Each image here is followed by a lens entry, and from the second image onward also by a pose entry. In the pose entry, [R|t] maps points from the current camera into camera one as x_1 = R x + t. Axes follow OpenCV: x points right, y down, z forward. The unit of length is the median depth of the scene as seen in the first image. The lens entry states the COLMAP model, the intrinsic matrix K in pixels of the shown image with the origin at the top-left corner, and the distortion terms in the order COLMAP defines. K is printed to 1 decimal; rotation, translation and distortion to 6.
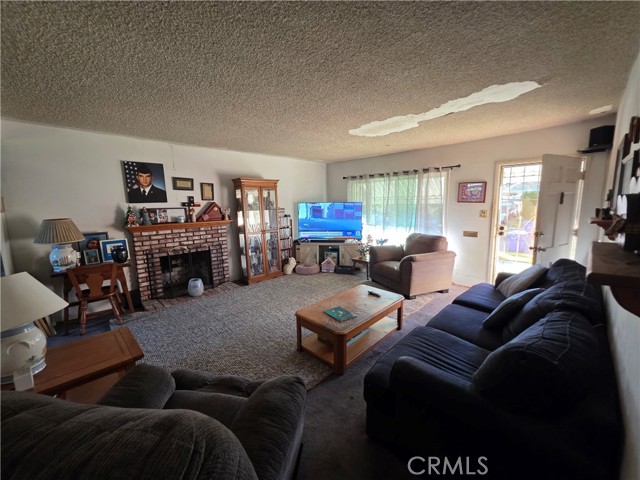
lens RADIAL K [[255.6, 0, 322.4], [0, 255.6, 238.9], [0, 0, 1]] dist [0.002049, 0.000027]
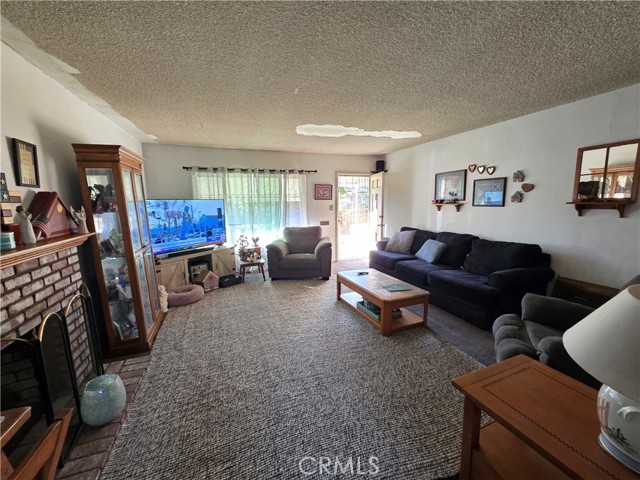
lens RADIAL K [[255.6, 0, 322.4], [0, 255.6, 238.9], [0, 0, 1]] dist [0.002049, 0.000027]
pose [[0.398032, -0.127226, 0.908506, -0.634901], [0.138937, 0.987273, 0.077386, -0.041647], [-0.906789, 0.095423, 0.410643, 0.449293]]
